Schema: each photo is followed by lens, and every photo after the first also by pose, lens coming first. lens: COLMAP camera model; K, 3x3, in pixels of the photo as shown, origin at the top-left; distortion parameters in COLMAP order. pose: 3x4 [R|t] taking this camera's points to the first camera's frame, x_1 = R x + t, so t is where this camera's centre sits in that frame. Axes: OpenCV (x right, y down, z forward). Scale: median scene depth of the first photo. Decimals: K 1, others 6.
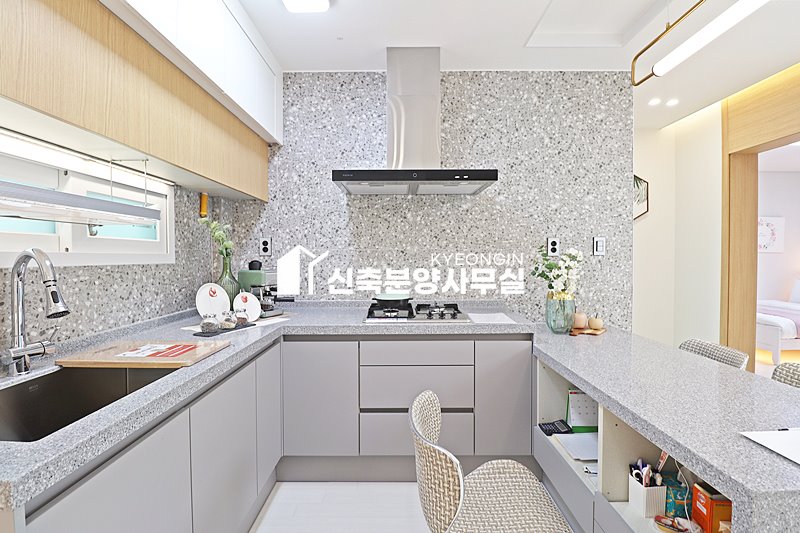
lens RADIAL K [[372.8, 0, 399.0], [0, 372.8, 262.0], [0, 0, 1]] dist [-0.002679, -0.012046]
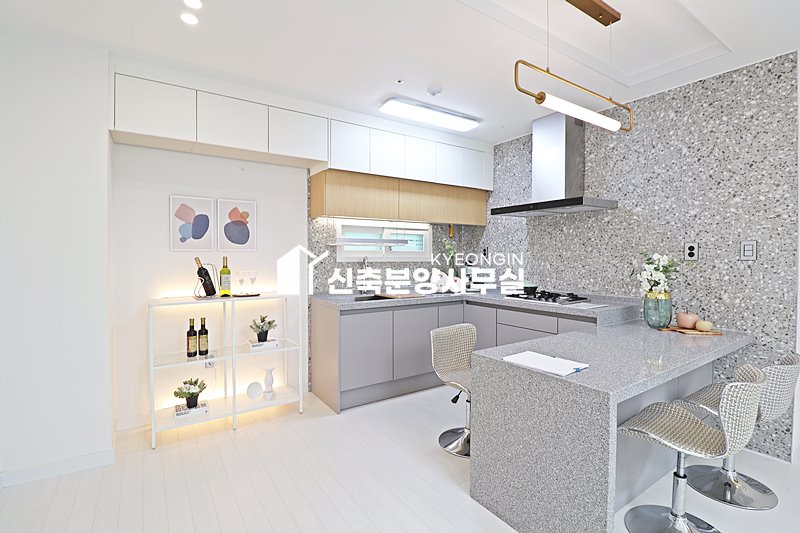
lens RADIAL K [[372.8, 0, 404.7], [0, 372.8, 263.1], [0, 0, 1]] dist [-0.002679, -0.012046]
pose [[0.568577, 0.019378, -0.822402, 0.813208], [-0.015170, 0.999800, 0.013070, -0.009734], [0.822490, 0.005045, 0.568757, -0.247126]]
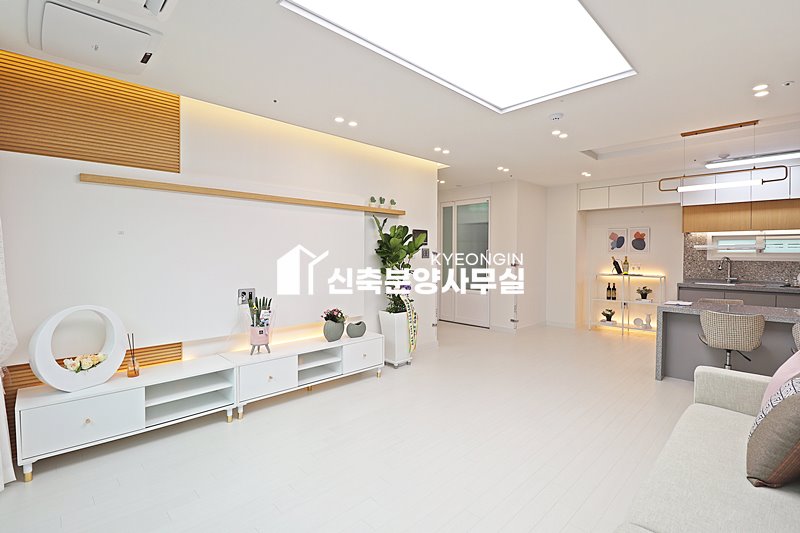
lens RADIAL K [[372.8, 0, 393.4], [0, 372.8, 259.3], [0, 0, 1]] dist [-0.002679, -0.012046]
pose [[-0.720419, 0.013020, -0.693417, 2.319062], [-0.010232, 0.999515, 0.029397, -0.040769], [0.693464, 0.028273, -0.719936, 0.621017]]
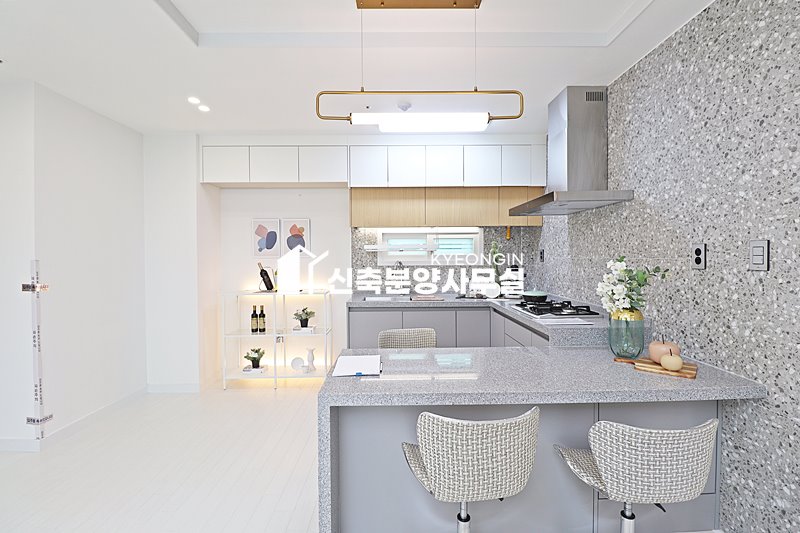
lens RADIAL K [[372.8, 0, 404.8], [0, 372.8, 263.8], [0, 0, 1]] dist [-0.002679, -0.012046]
pose [[0.029394, 0.022882, -0.999306, 1.122222], [-0.009426, 0.999700, 0.022614, -0.037252], [0.999523, 0.008755, 0.029601, 0.407683]]
